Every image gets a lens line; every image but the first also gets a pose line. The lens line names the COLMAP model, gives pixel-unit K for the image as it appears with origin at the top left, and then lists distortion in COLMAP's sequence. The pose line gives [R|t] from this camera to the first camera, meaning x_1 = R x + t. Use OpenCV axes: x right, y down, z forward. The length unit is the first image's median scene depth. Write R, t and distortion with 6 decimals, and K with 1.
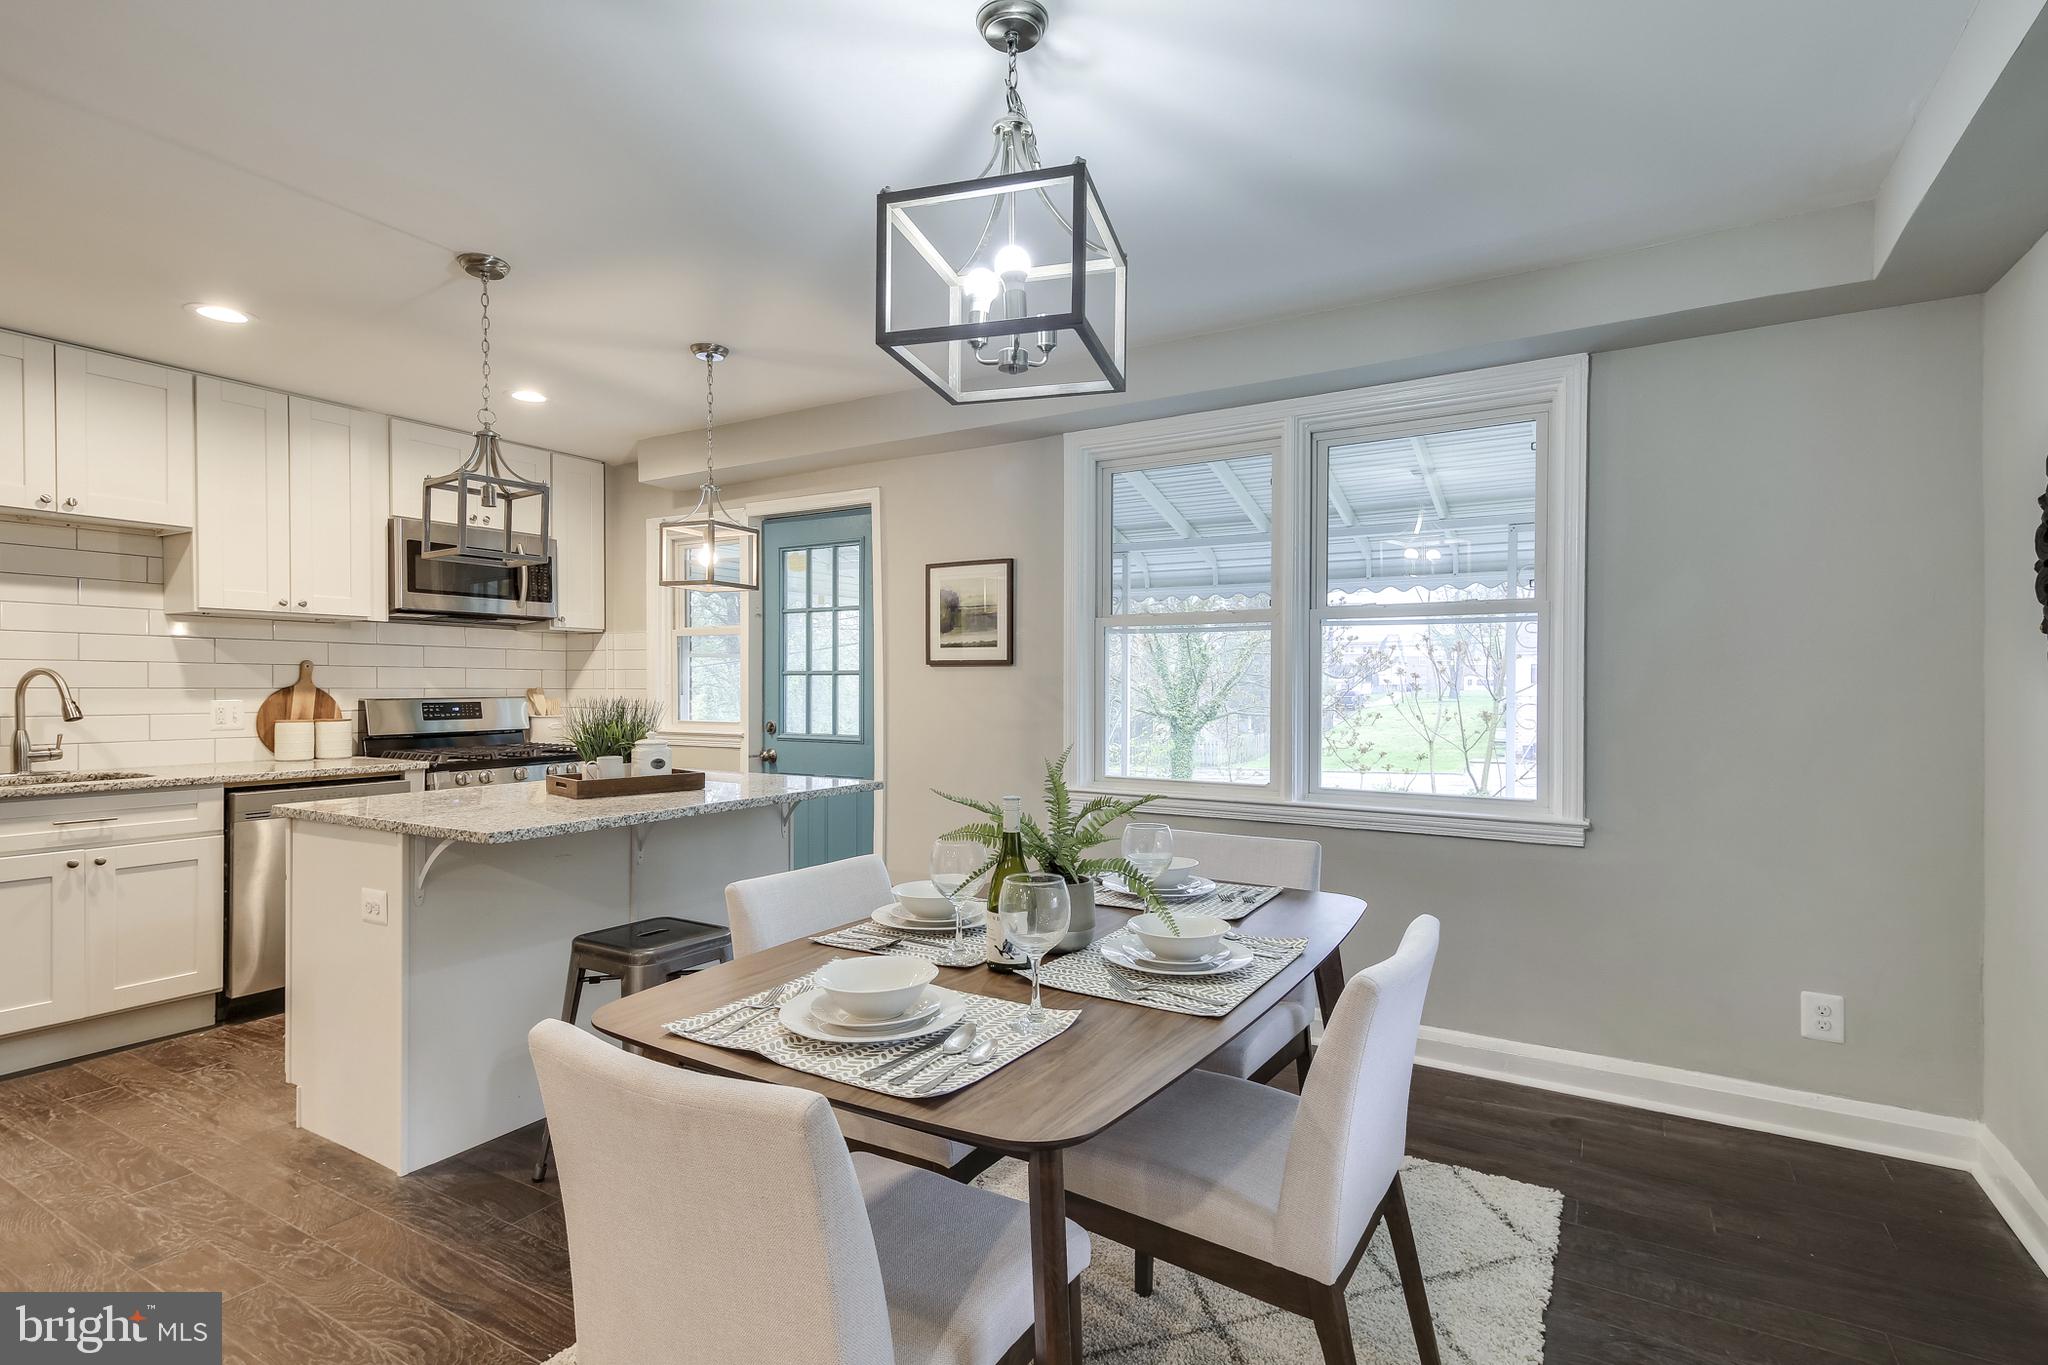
lens RADIAL K [[986.5, 0, 1024.4], [0, 986.5, 689.1], [0, 0, 1]] dist [0.024848, -0.001555]
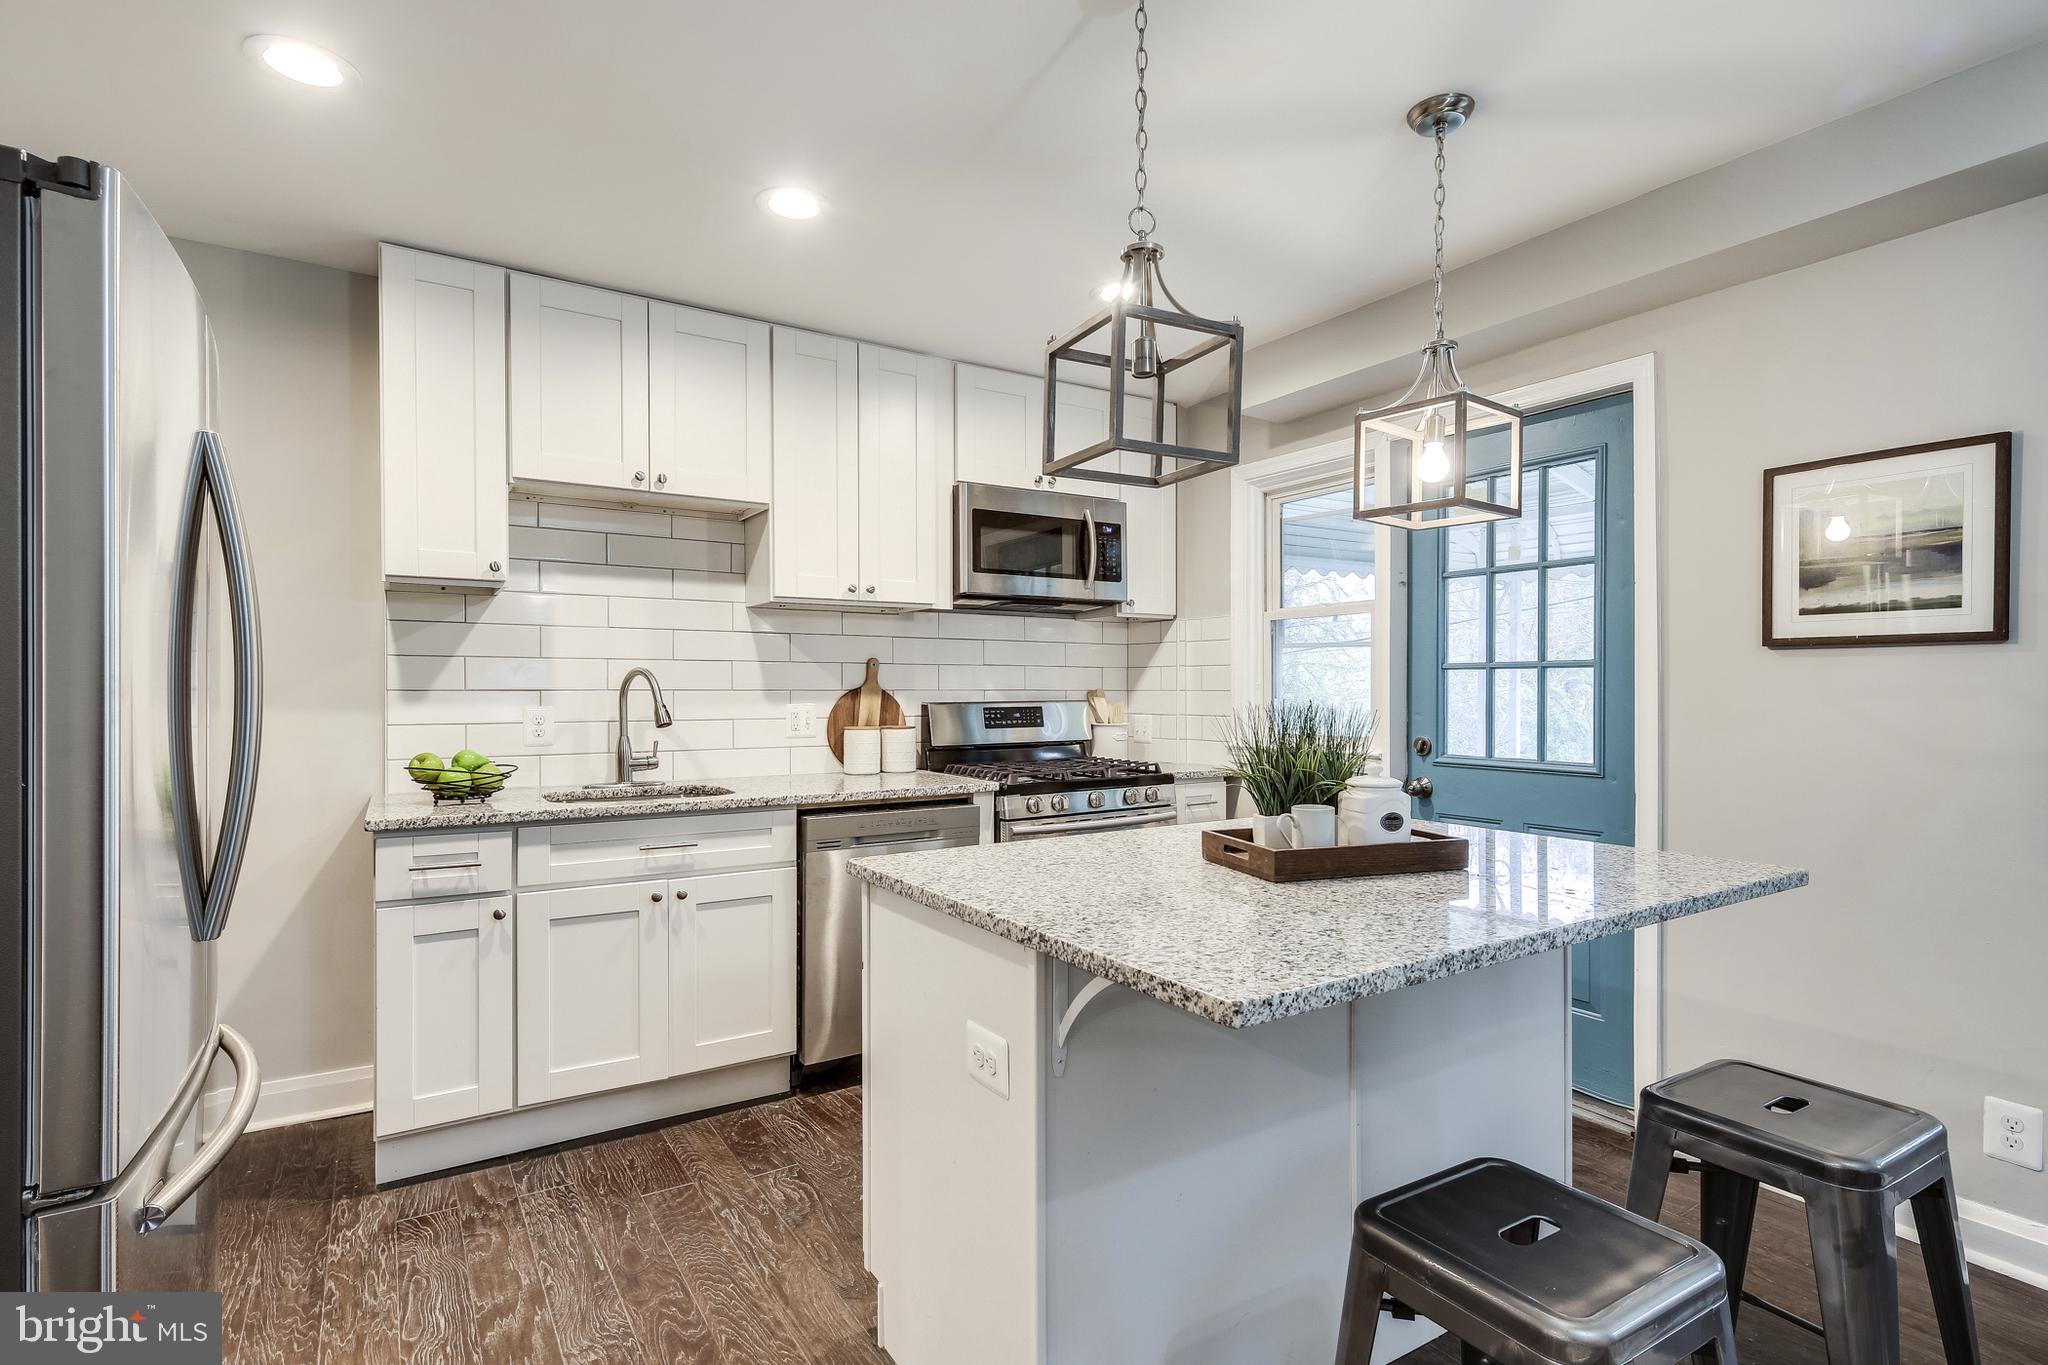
lens RADIAL K [[988.9, 0, 1025.1], [0, 988.9, 689.5], [0, 0, 1]] dist [0.020385, -0.006386]
pose [[0.897424, -0.002415, -0.441162, -0.236042], [0.001277, 0.999995, -0.002877, 0.001381], [0.441167, 0.002019, 0.897423, 0.306945]]
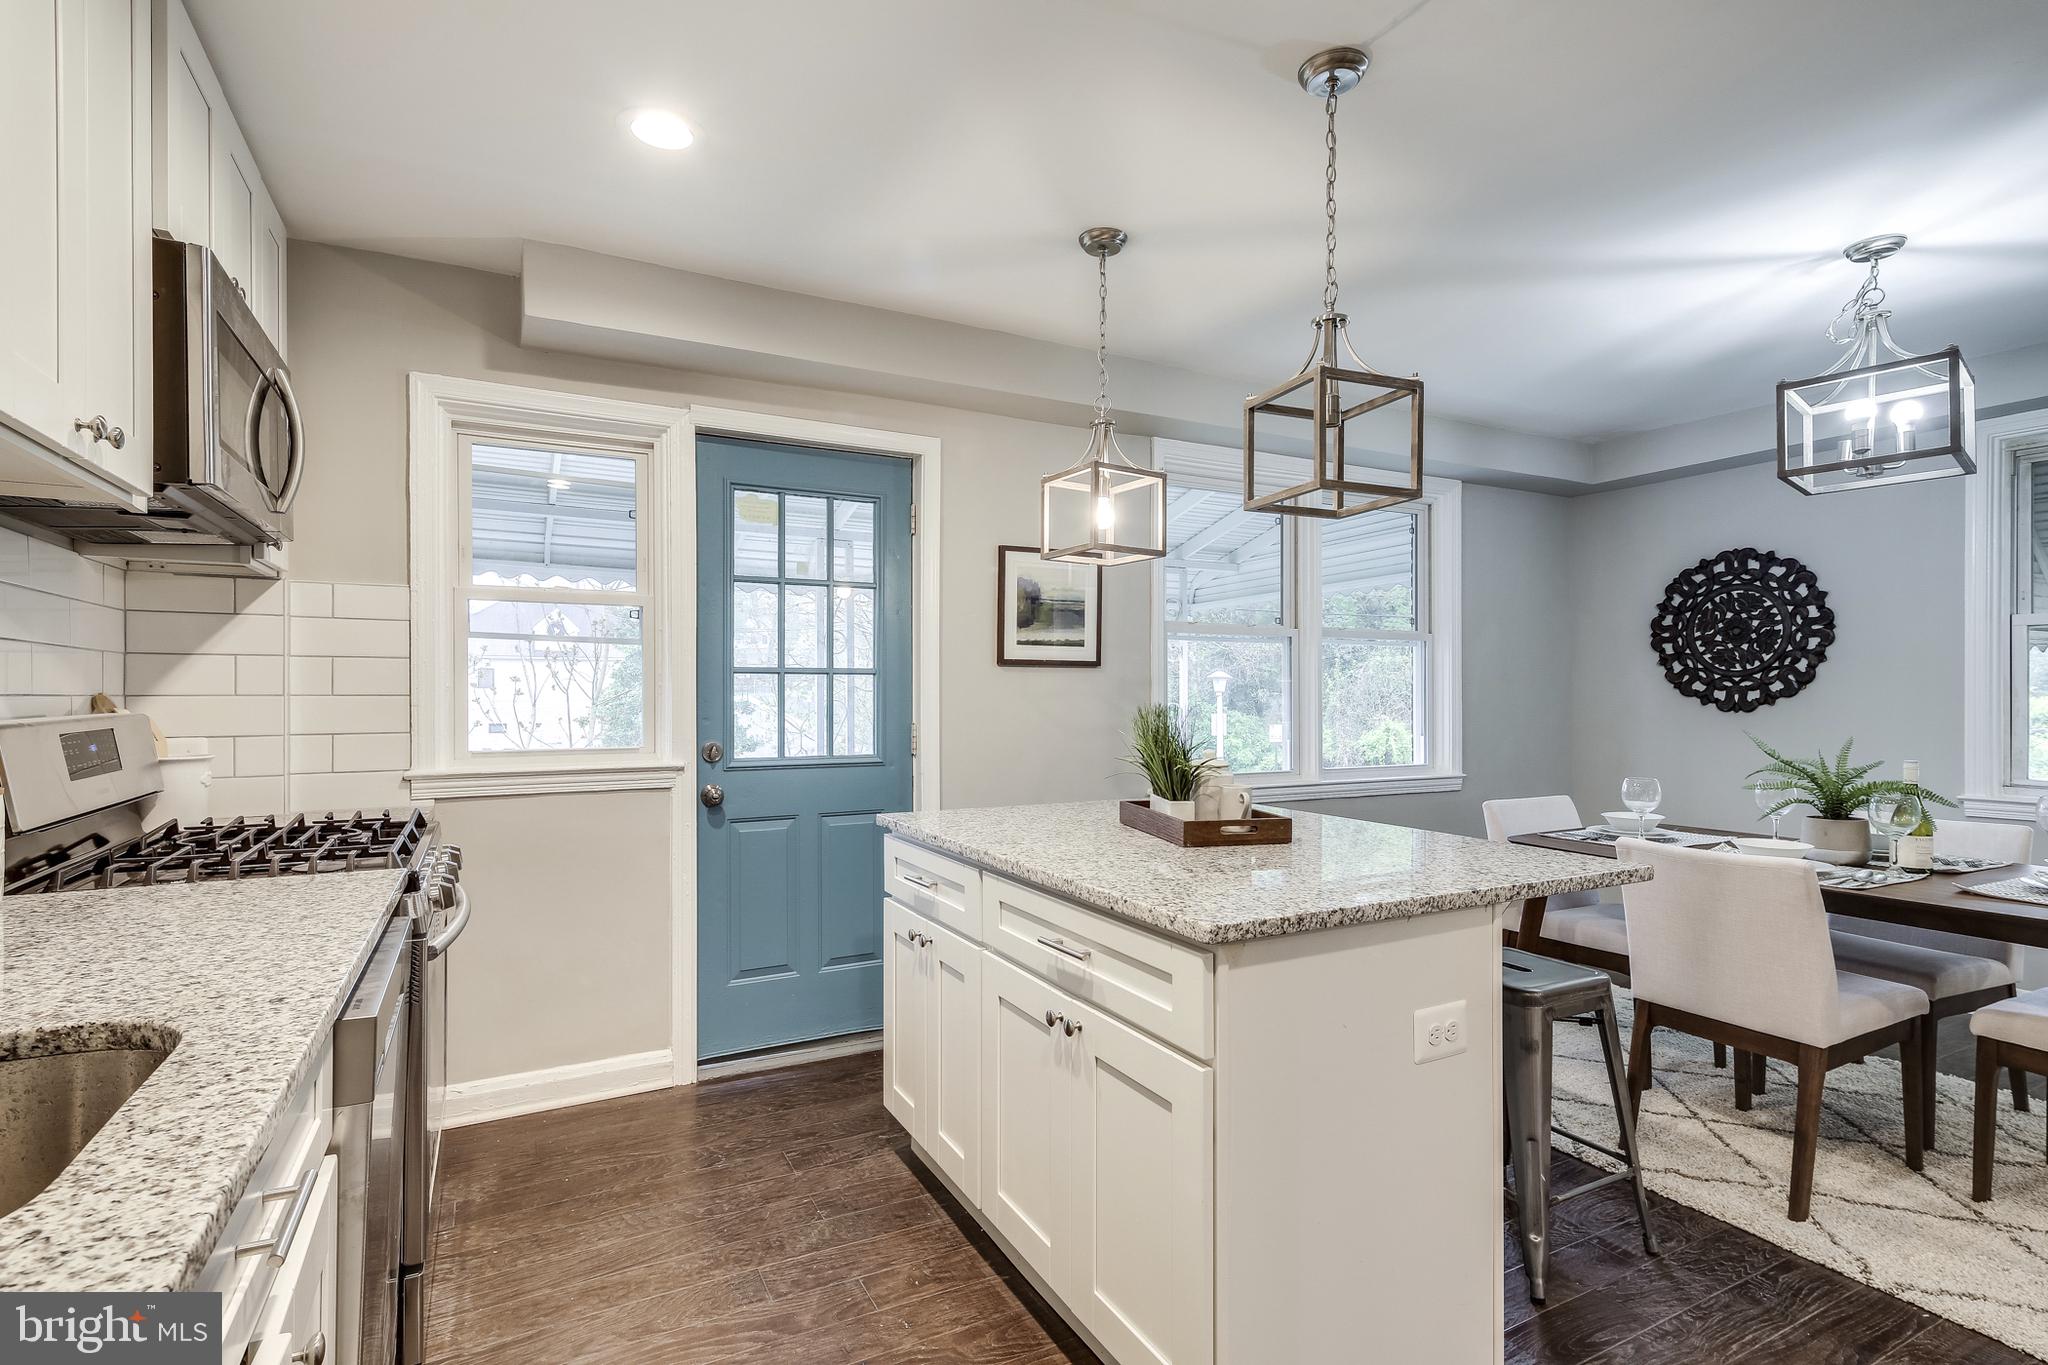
lens RADIAL K [[988.9, 0, 1025.1], [0, 988.9, 689.5], [0, 0, 1]] dist [0.020385, -0.006386]
pose [[0.515471, 0.000359, 0.856907, -0.842732], [0.003543, 0.999990, -0.002550, -0.000751], [-0.856900, 0.004351, 0.515464, 0.567027]]
